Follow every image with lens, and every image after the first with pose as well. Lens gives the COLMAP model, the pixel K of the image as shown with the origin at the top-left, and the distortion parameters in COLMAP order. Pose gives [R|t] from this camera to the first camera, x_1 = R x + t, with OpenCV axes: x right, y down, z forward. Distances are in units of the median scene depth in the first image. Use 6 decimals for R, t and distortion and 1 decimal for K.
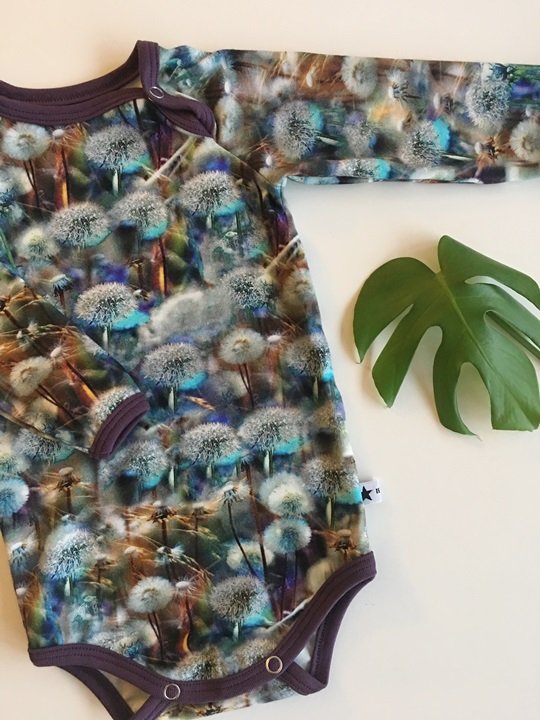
lens RADIAL K [[612.1, 0, 269.4], [0, 612.1, 358.3], [0, 0, 1]] dist [0.036709, -0.036519]
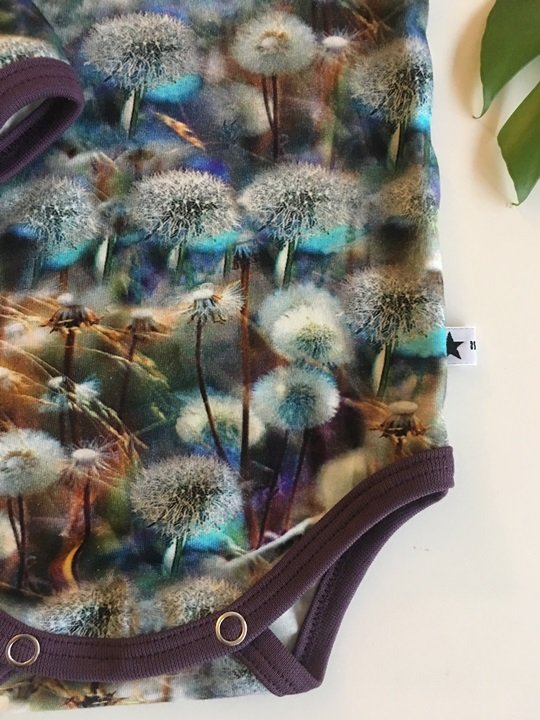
lens RADIAL K [[612.1, 0, 271.2], [0, 612.1, 362.5], [0, 0, 1]] dist [0.036709, -0.036519]
pose [[0.981316, 0.181151, 0.064828, -0.032588], [-0.179898, 0.983375, -0.024715, 0.274304], [-0.068227, 0.012591, 0.997590, 0.460893]]
